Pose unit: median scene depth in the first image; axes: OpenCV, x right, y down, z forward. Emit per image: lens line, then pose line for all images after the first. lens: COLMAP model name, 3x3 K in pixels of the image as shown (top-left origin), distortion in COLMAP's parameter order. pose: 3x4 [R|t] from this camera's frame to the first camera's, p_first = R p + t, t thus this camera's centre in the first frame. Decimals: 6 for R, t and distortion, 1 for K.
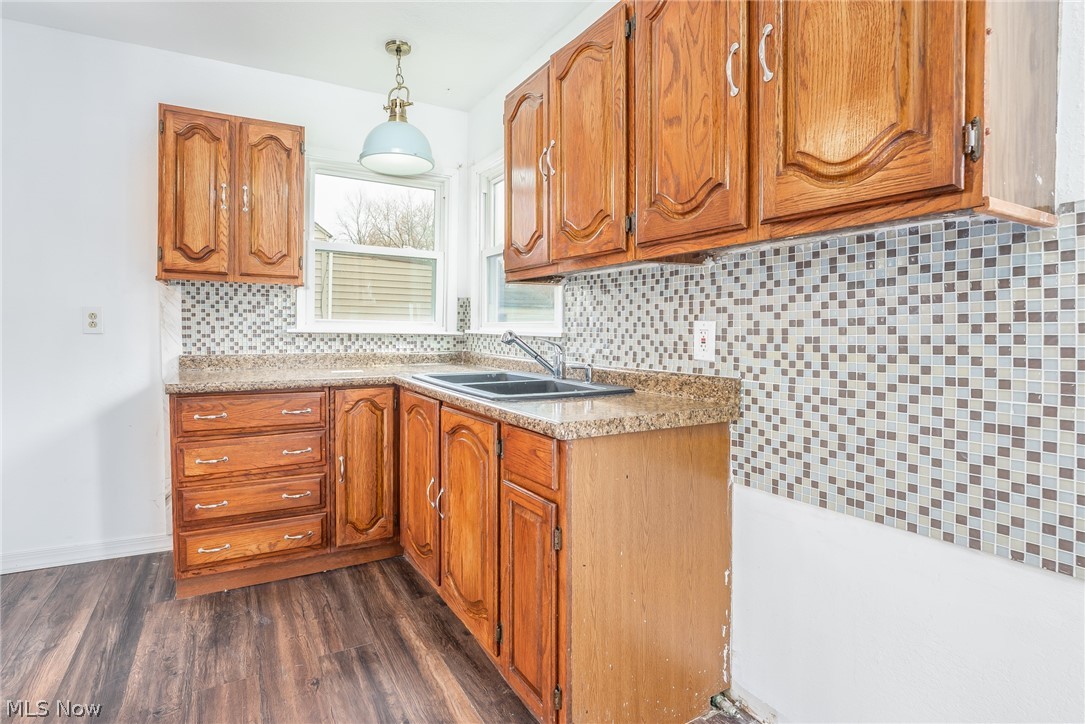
lens RADIAL K [[502.3, 0, 541.2], [0, 502.3, 341.5], [0, 0, 1]] dist [-0.025116, 0.000452]
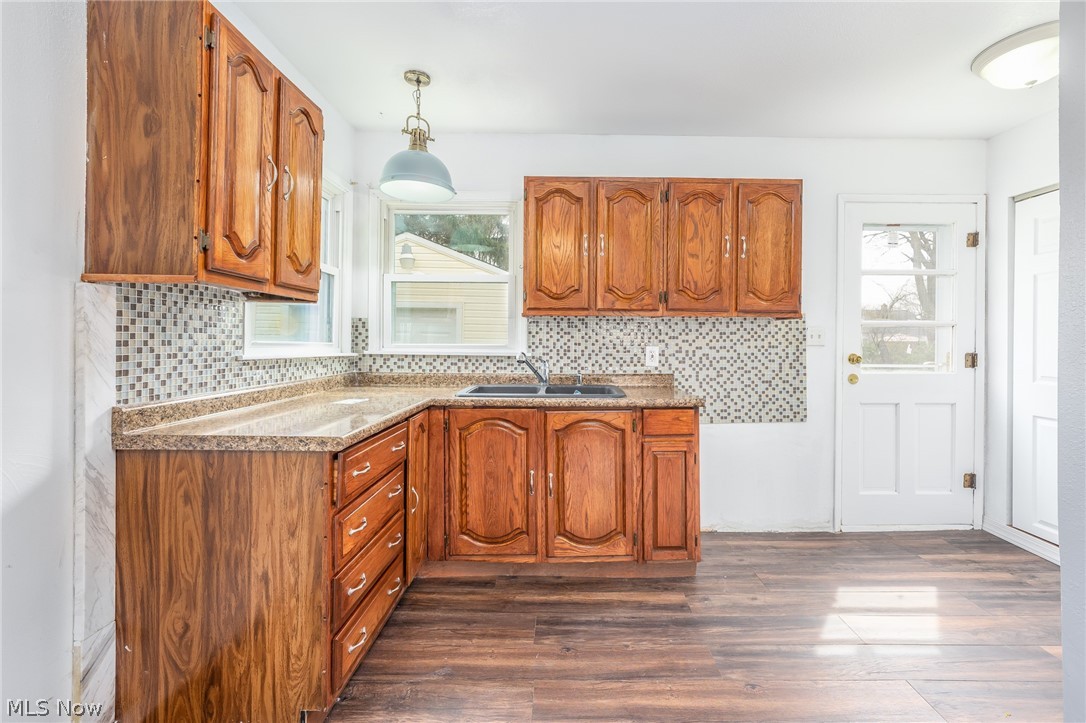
lens RADIAL K [[439.8, 0, 545.3], [0, 439.8, 342.9], [0, 0, 1]] dist [0.000507, 0.000227]
pose [[0.510115, -0.003954, 0.860097, -1.509290], [0.018853, 0.999801, -0.006585, -0.055461], [-0.859899, 0.019574, 0.510088, 0.518142]]
